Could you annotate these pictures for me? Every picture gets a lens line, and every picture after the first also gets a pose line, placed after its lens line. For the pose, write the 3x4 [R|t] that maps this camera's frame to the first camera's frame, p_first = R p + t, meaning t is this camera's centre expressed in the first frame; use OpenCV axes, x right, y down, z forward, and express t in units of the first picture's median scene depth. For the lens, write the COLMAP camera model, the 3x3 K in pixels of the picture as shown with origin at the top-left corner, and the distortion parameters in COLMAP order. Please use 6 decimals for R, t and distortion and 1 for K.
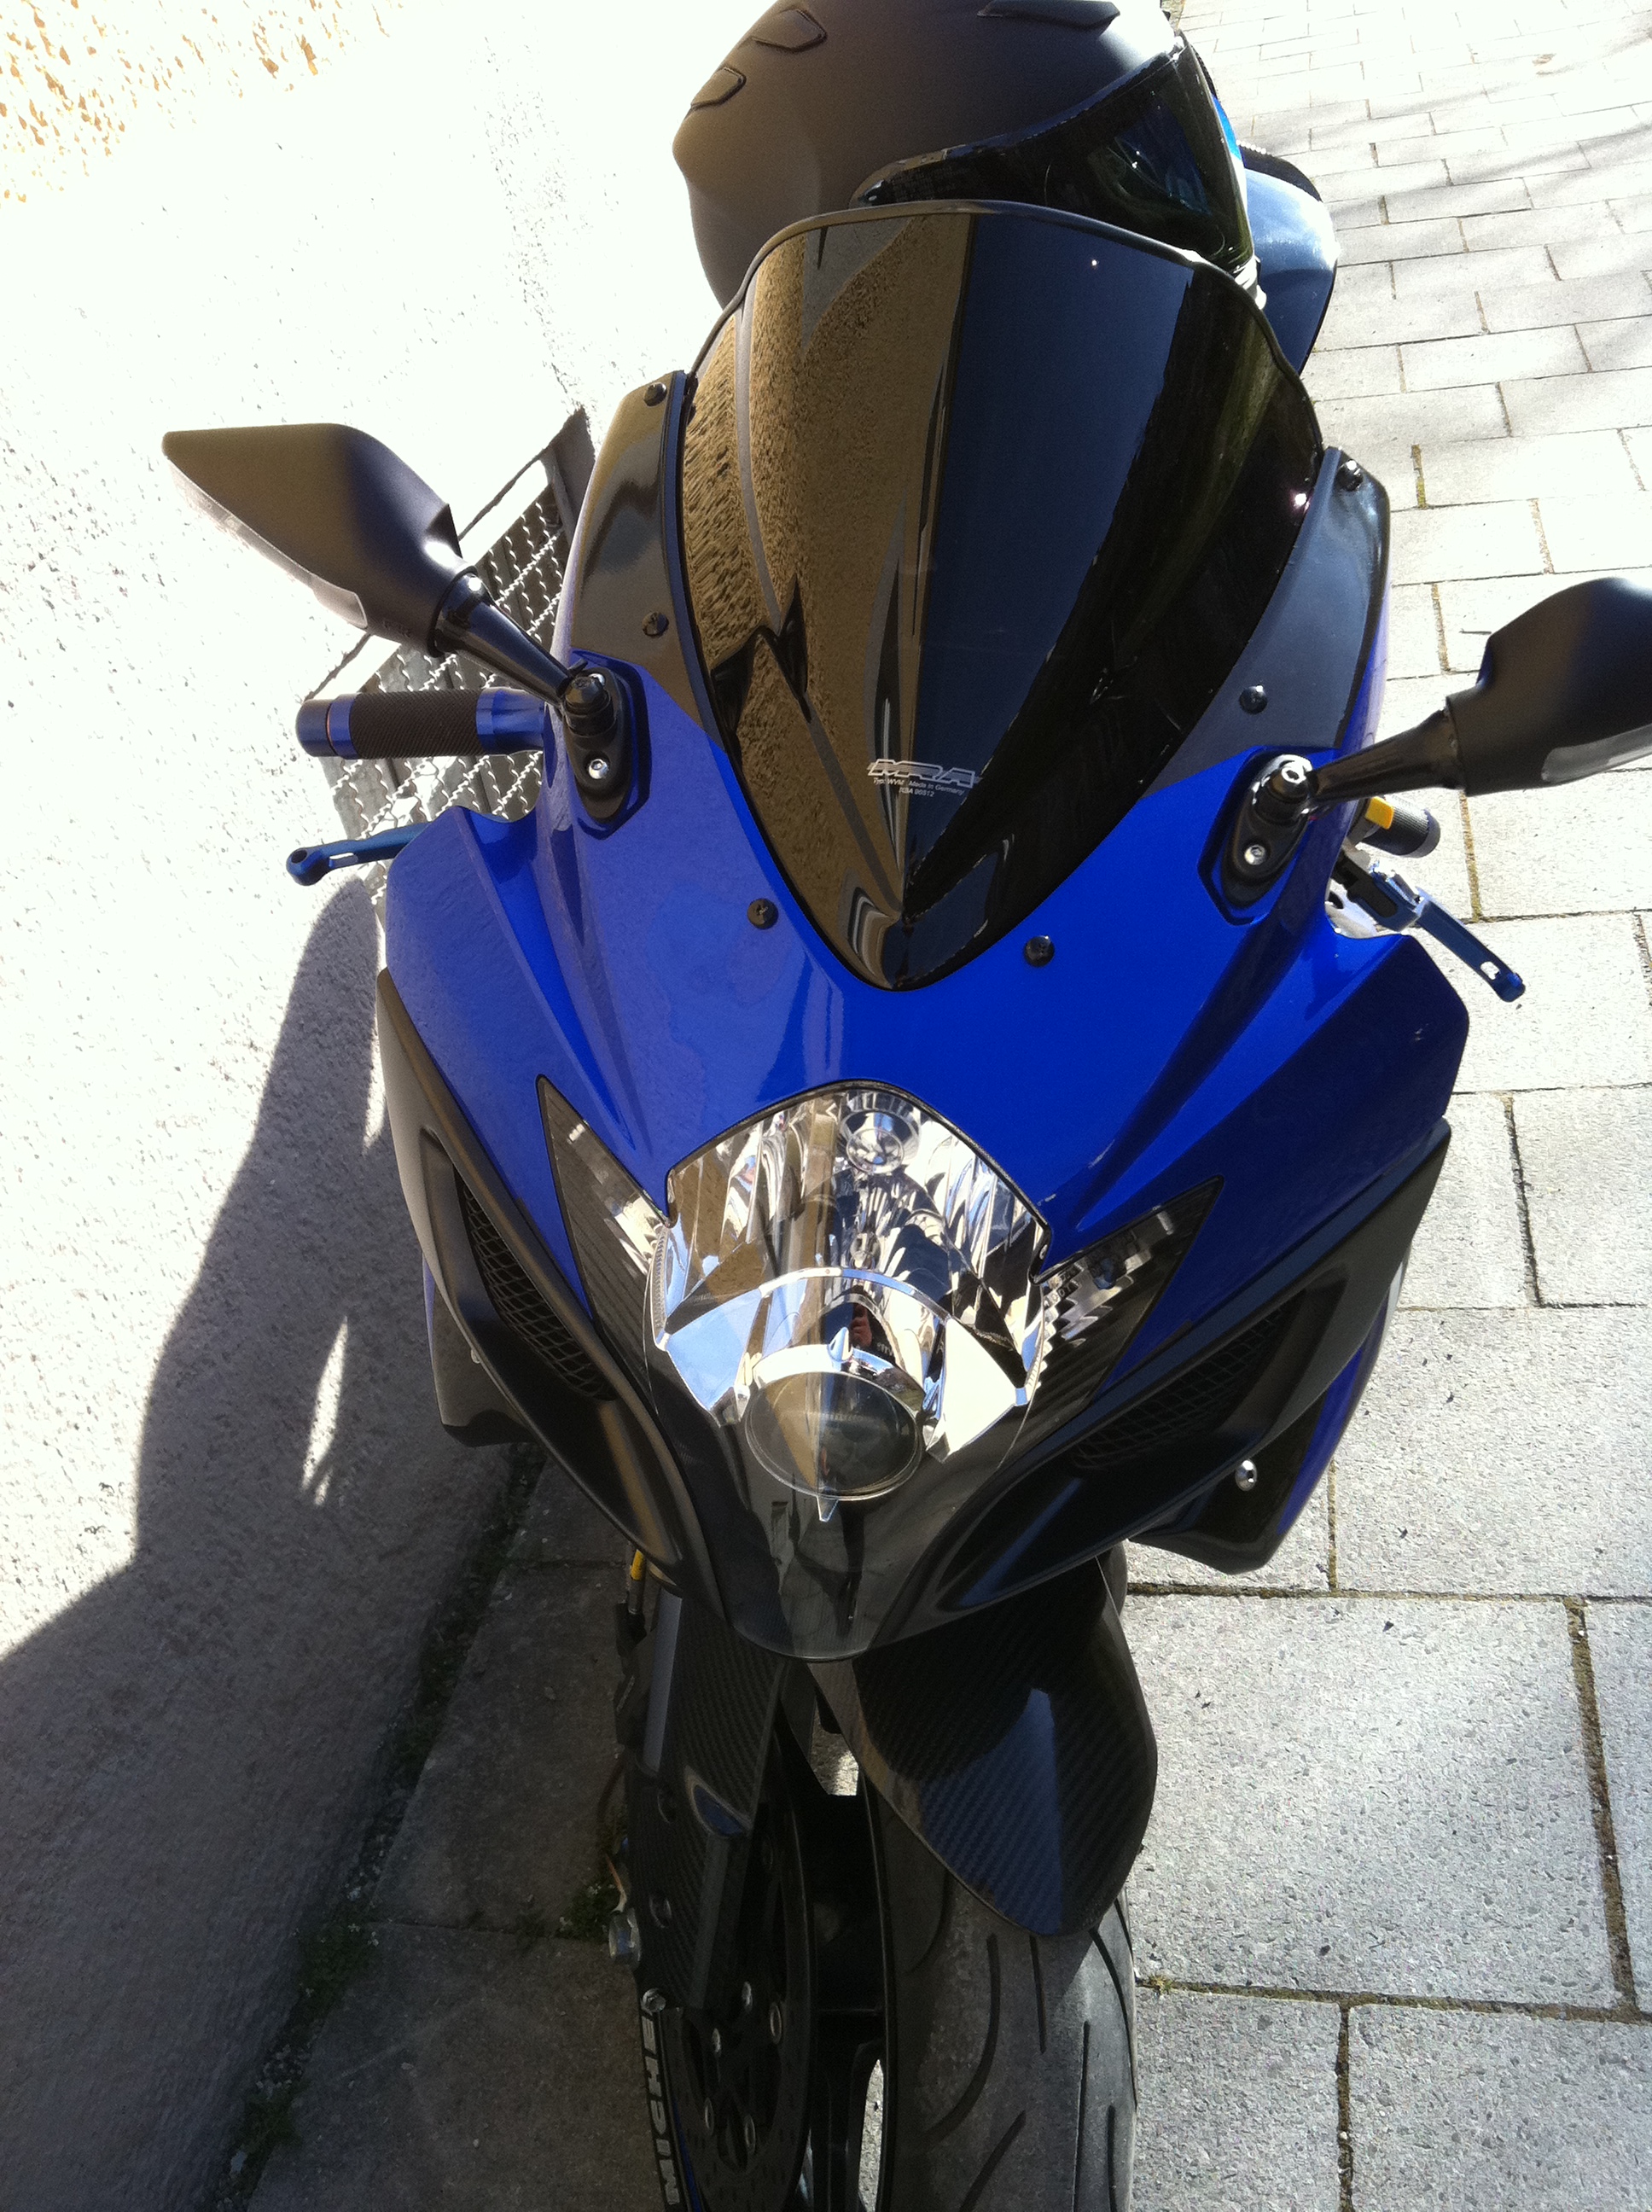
lens RADIAL K [[1966.2, 0, 844.7], [0, 1966.2, 1101.4], [0, 0, 1]] dist [0.014959, -0.008224]
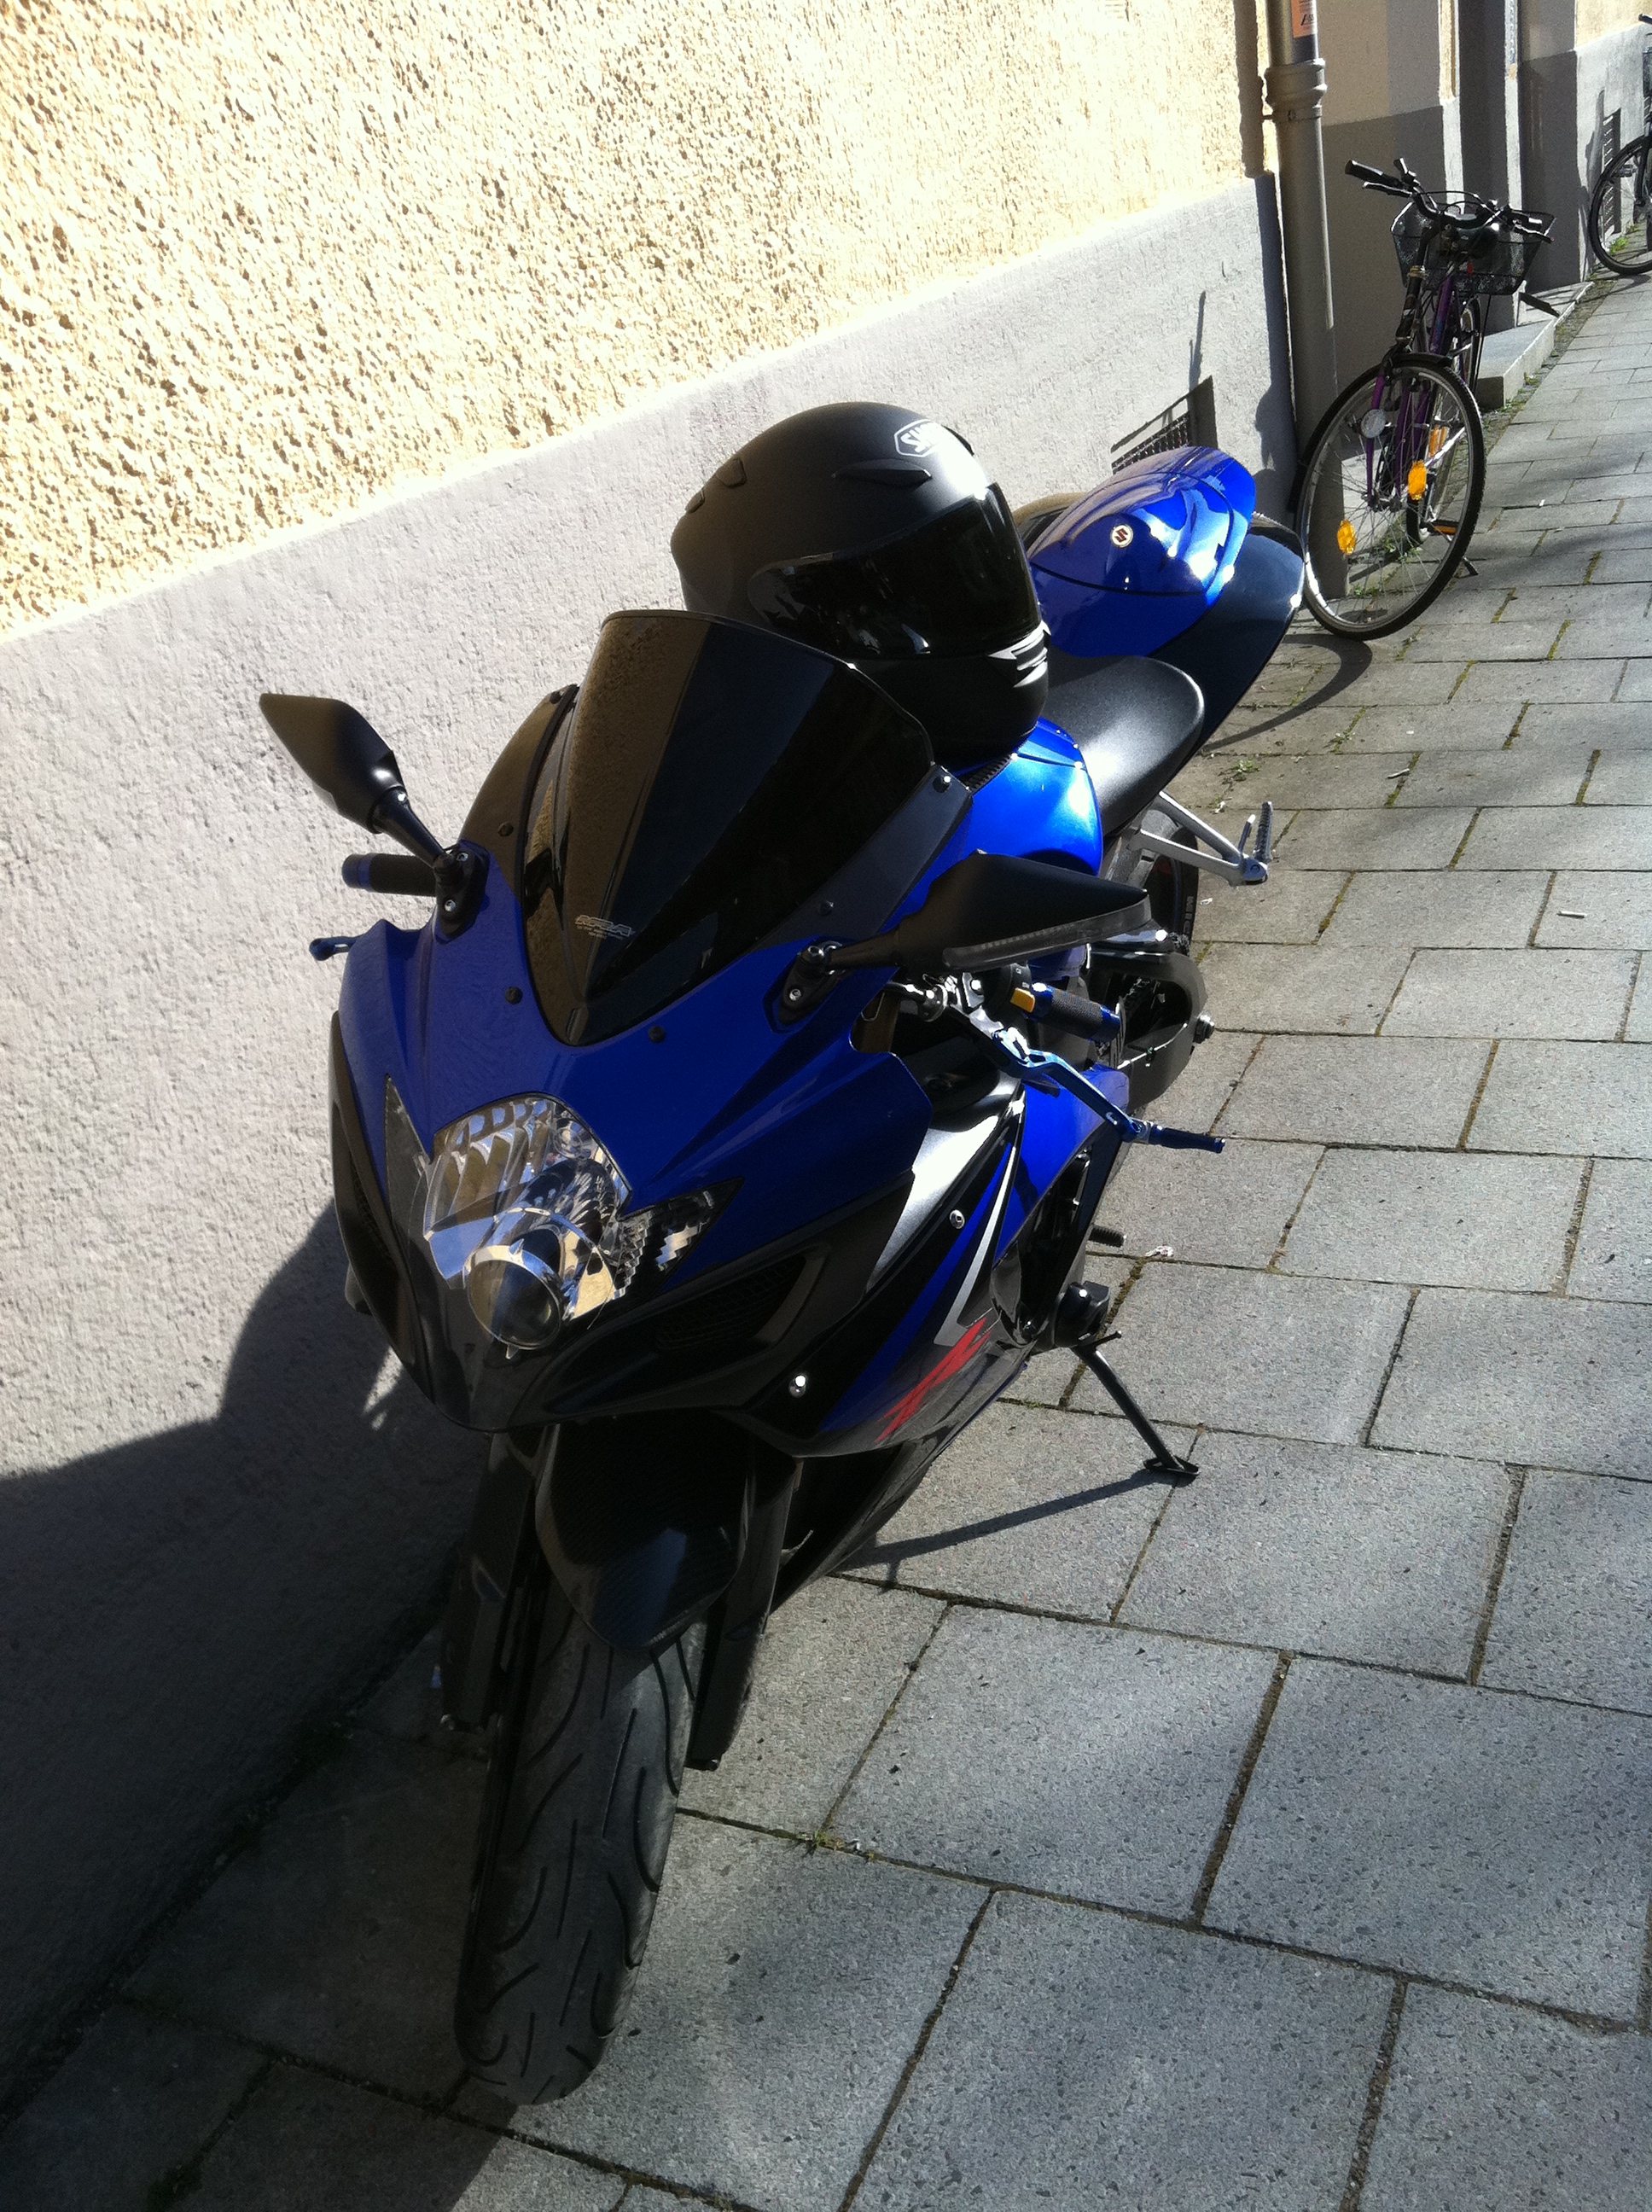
lens RADIAL K [[1929.8, 0, 815.1], [0, 1929.8, 1113.4], [0, 0, 1]] dist [0.043363, -0.091185]
pose [[0.971632, 0.118952, -0.204407, 0.320765], [-0.139871, 0.985971, -0.091090, 0.076470], [0.190704, 0.117096, 0.974639, -0.328135]]
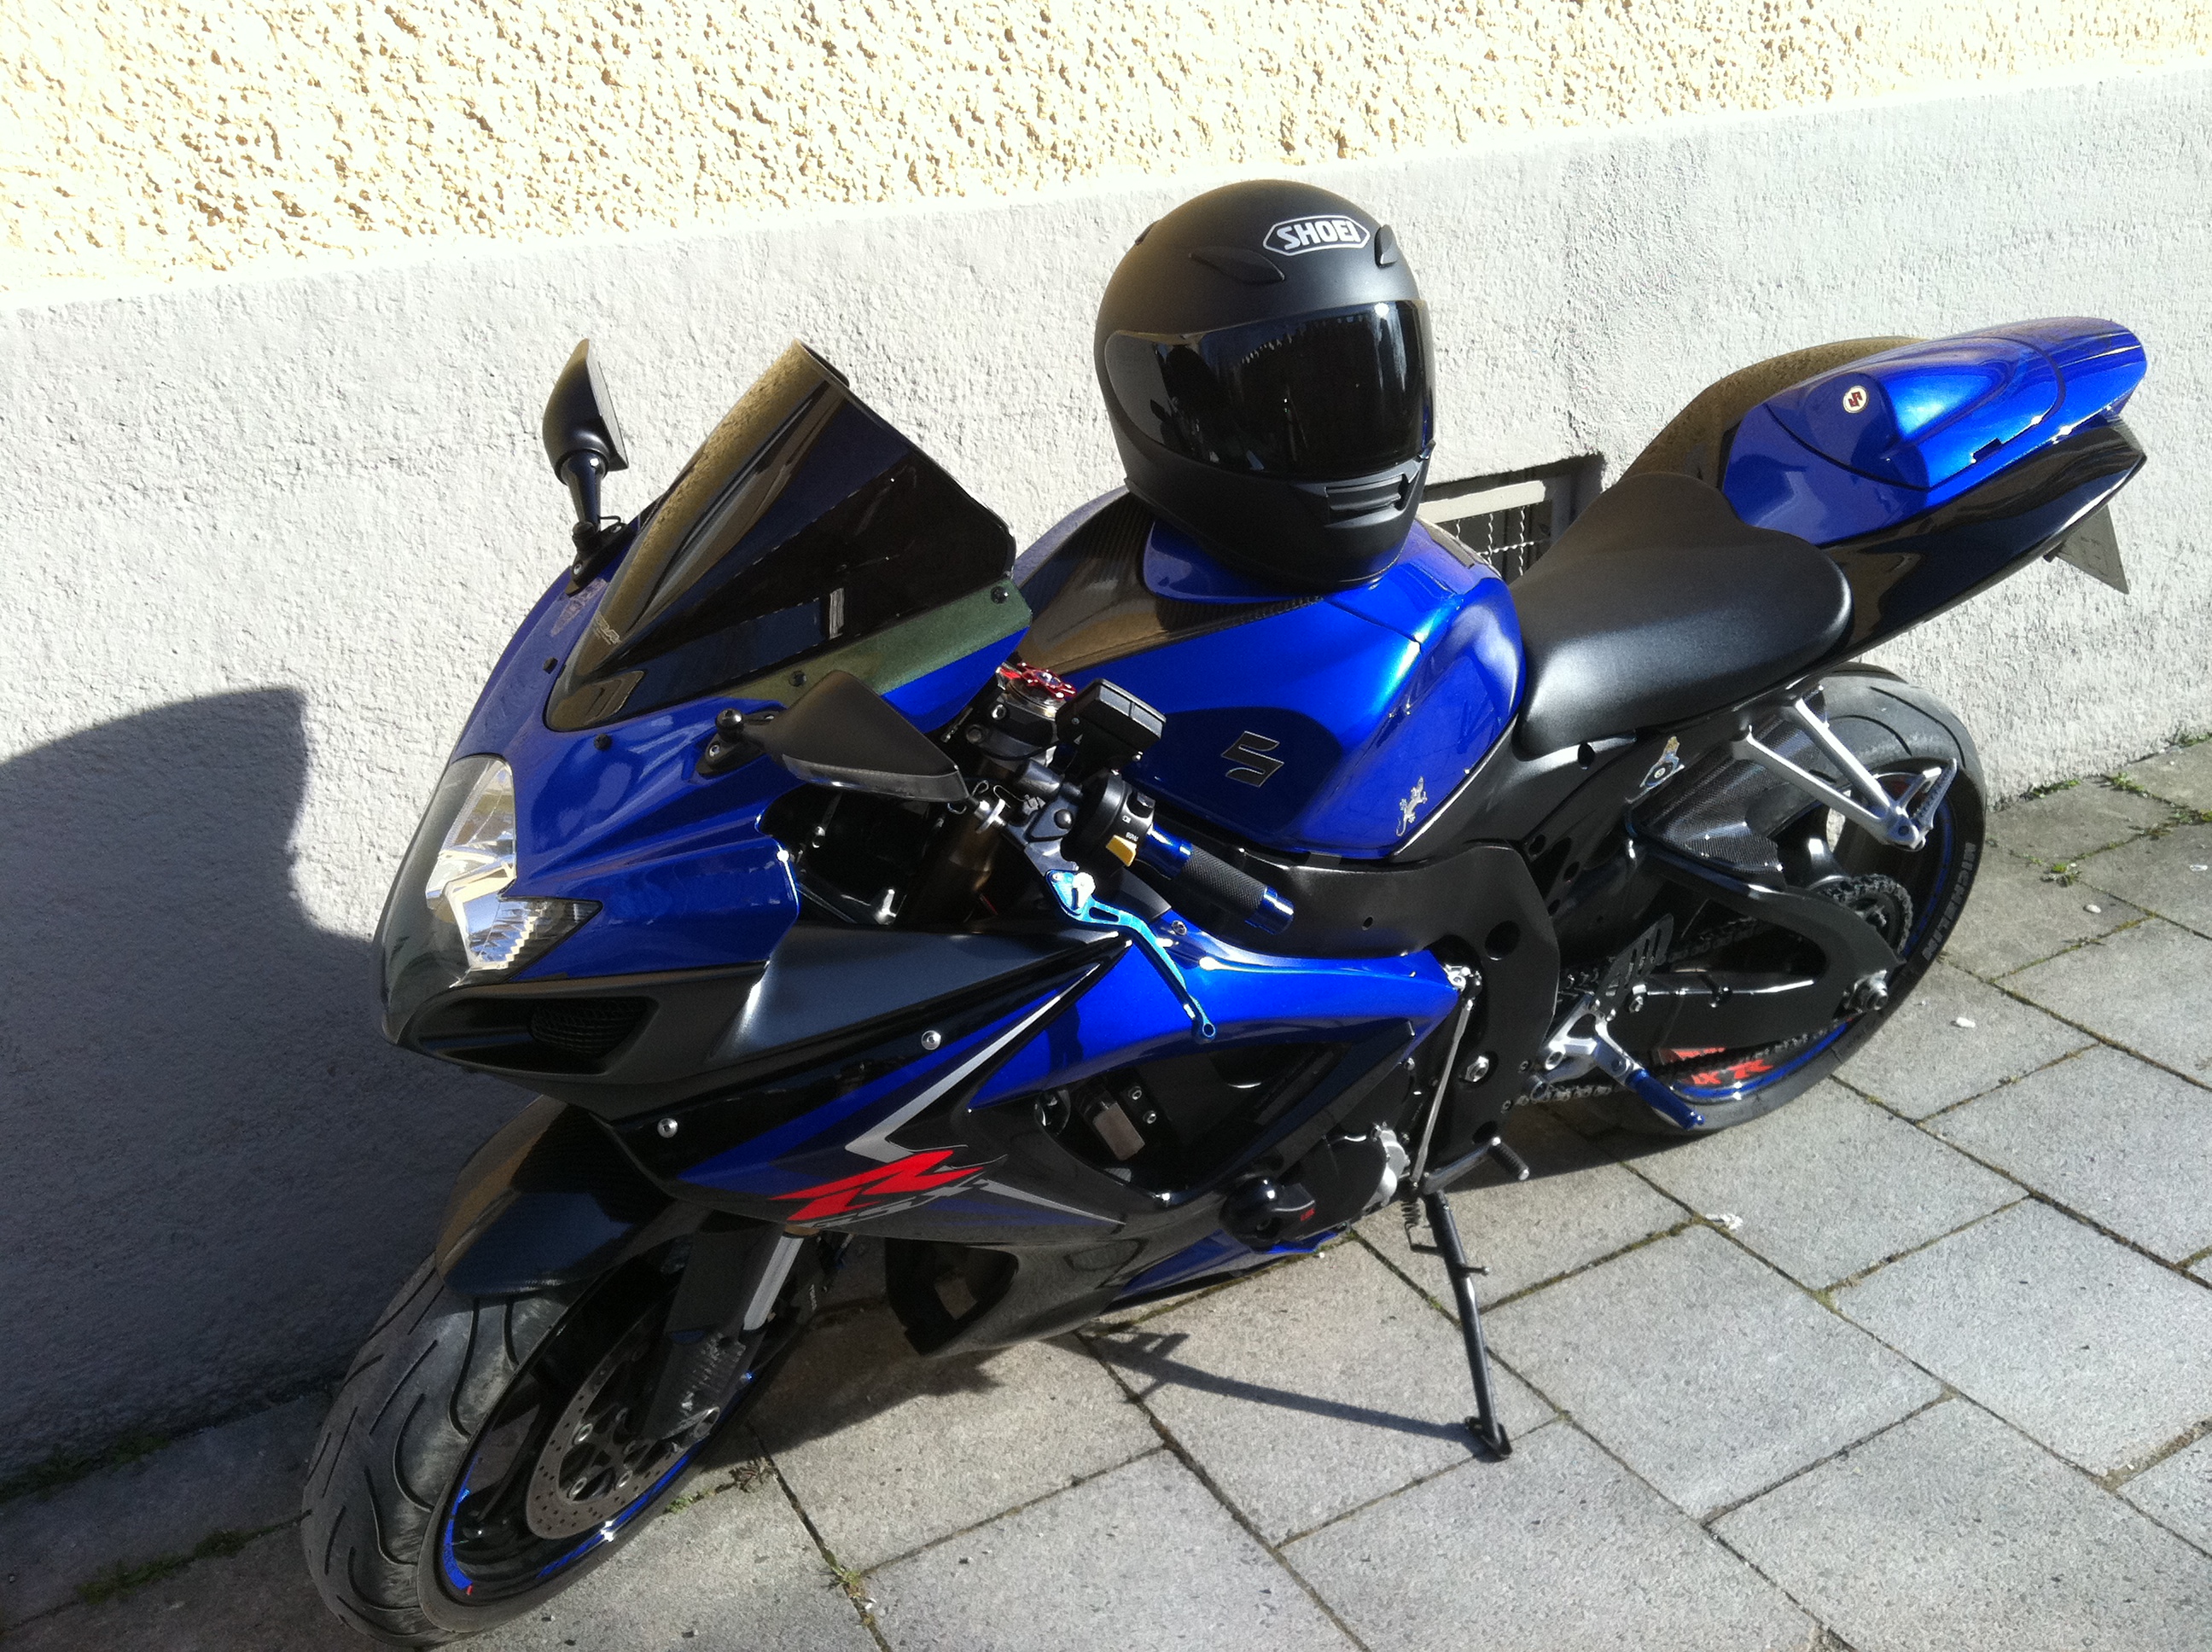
lens RADIAL K [[1929.8, 0, 1106.0], [0, 1929.8, 826.0], [0, 0, 1]] dist [0.043363, -0.091185]
pose [[0.655089, 0.424520, -0.625013, 0.814709], [-0.480933, 0.872290, 0.088400, -0.193044], [0.582720, 0.242679, 0.775593, -0.028471]]
